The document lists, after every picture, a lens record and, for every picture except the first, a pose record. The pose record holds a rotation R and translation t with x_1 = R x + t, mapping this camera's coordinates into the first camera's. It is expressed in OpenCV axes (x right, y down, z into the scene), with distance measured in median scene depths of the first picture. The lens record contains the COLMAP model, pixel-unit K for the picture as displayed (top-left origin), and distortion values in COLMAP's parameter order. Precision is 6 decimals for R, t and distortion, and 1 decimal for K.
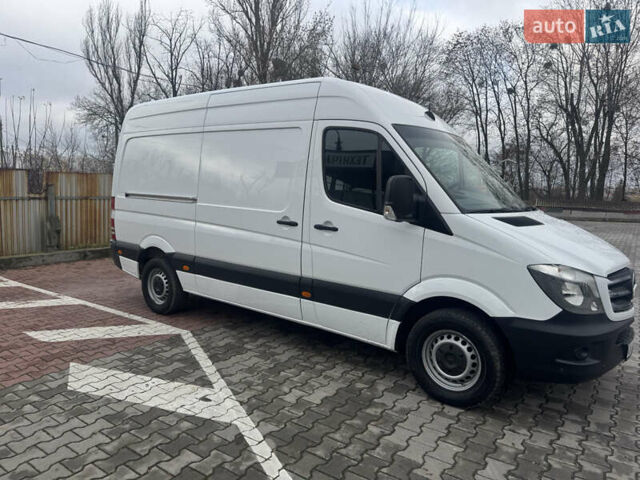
lens RADIAL K [[452.2, 0, 317.3], [0, 452.2, 238.5], [0, 0, 1]] dist [0.036062, -0.040451]
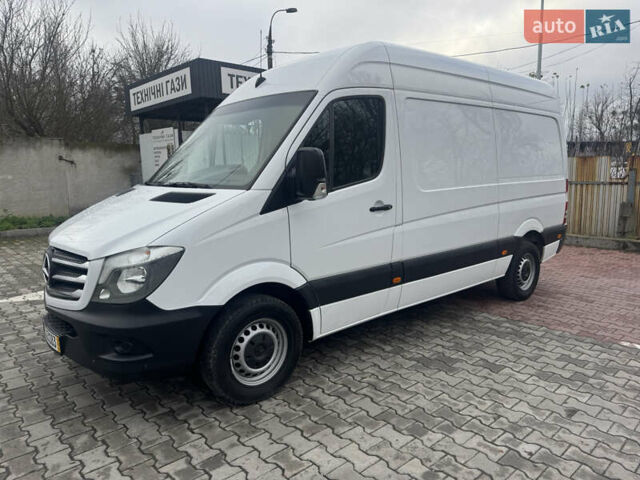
lens RADIAL K [[452.2, 0, 317.3], [0, 452.2, 238.5], [0, 0, 1]] dist [0.036062, -0.040451]
pose [[-0.216847, 0.121775, -0.968581, 1.246143], [-0.103878, 0.983677, 0.146929, -0.120578], [0.970663, 0.132475, -0.200657, 1.465911]]
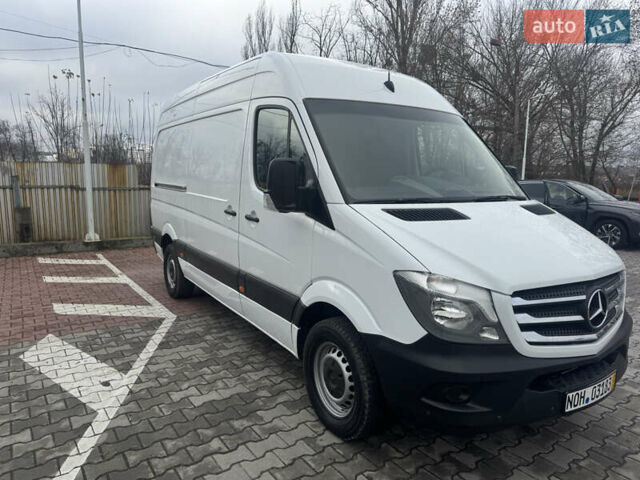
lens RADIAL K [[452.2, 0, 317.3], [0, 452.2, 238.5], [0, 0, 1]] dist [0.036062, -0.040451]
pose [[0.940018, 0.035548, -0.339269, 0.459687], [-0.028899, 0.999279, 0.024631, -0.009141], [0.339900, -0.013349, 0.940367, 0.177035]]
